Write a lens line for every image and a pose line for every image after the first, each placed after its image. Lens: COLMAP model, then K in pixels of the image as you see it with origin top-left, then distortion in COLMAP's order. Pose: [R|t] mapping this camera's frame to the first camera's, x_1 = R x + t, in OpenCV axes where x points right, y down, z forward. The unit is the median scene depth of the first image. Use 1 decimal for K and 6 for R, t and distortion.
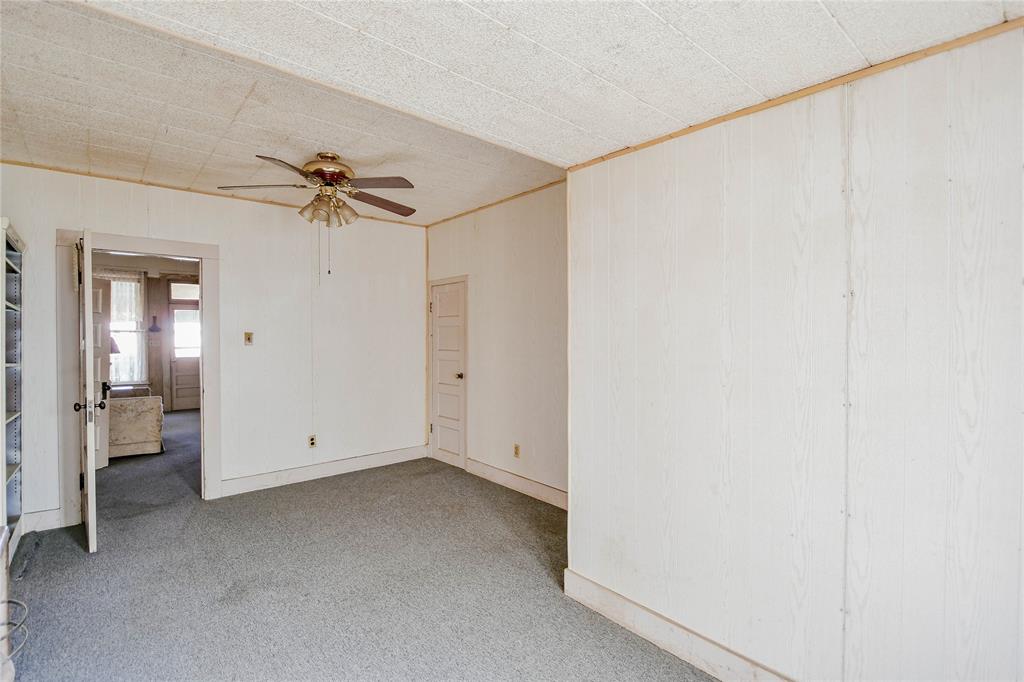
lens RADIAL K [[498.3, 0, 506.8], [0, 498.3, 346.7], [0, 0, 1]] dist [-0.000424, -0.000314]
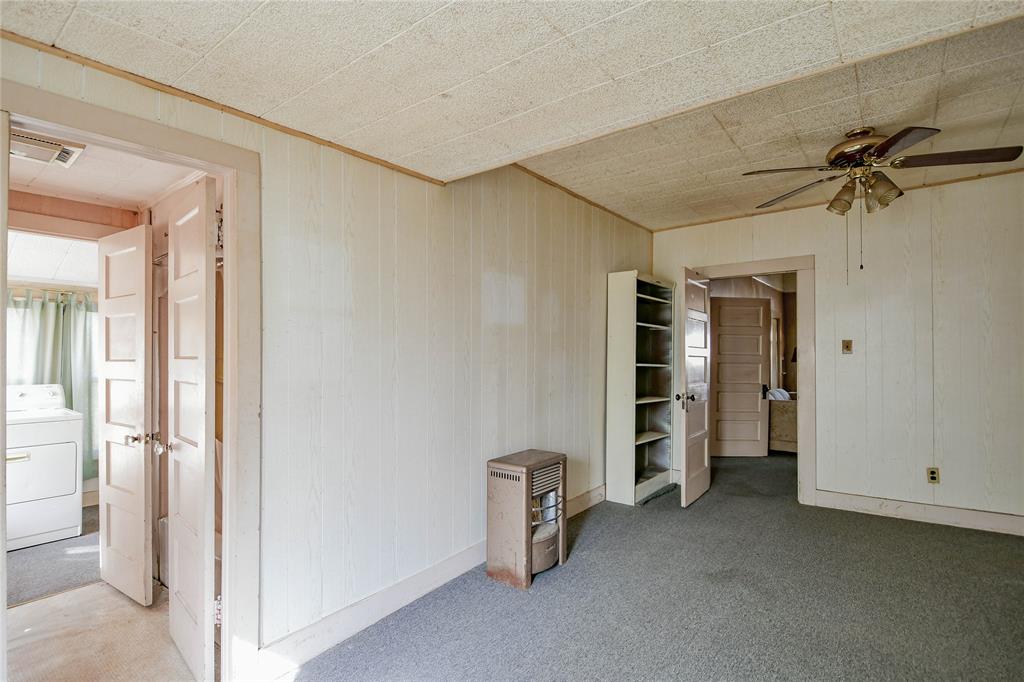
lens RADIAL K [[498.3, 0, 506.8], [0, 498.3, 346.7], [0, 0, 1]] dist [-0.000424, -0.000314]
pose [[0.197216, -0.009920, -0.980310, 0.342534], [-0.011601, 0.999855, -0.012452, 0.003748], [0.980291, 0.013828, 0.197073, 0.230949]]
